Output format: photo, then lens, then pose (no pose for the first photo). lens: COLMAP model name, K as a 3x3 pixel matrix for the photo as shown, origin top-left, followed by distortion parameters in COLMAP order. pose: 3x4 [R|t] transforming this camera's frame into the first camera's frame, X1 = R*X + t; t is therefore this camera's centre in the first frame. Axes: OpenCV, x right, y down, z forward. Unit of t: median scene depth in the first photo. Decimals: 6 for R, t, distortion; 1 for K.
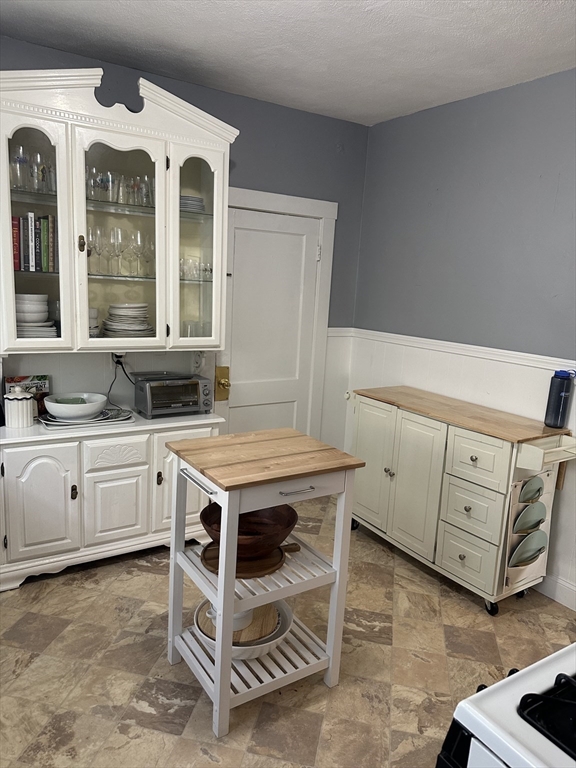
lens RADIAL K [[550.9, 0, 289.7], [0, 550.9, 382.4], [0, 0, 1]] dist [0.022400, -0.021437]
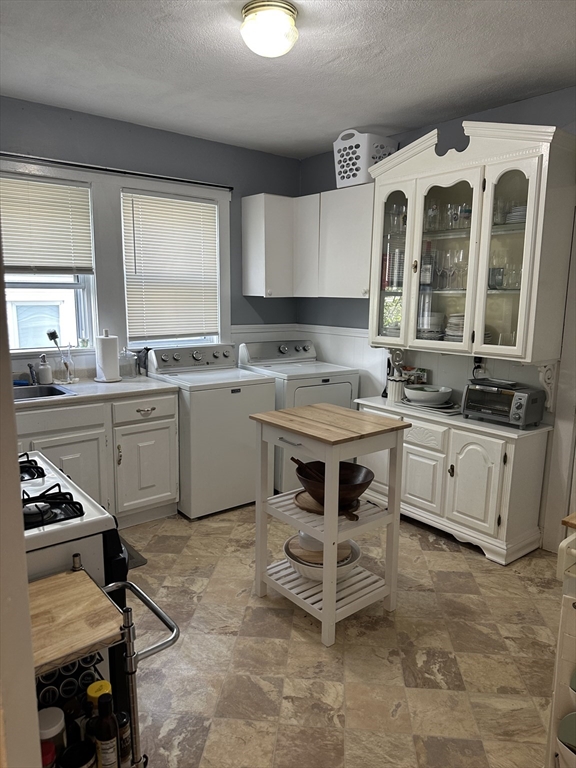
lens RADIAL K [[550.9, 0, 284.4], [0, 550.9, 385.7], [0, 0, 1]] dist [0.022400, -0.021437]
pose [[0.103034, 0.101598, -0.989476, 0.869325], [-0.204831, 0.975617, 0.078846, -0.009956], [0.973359, 0.194552, 0.121332, 0.554961]]
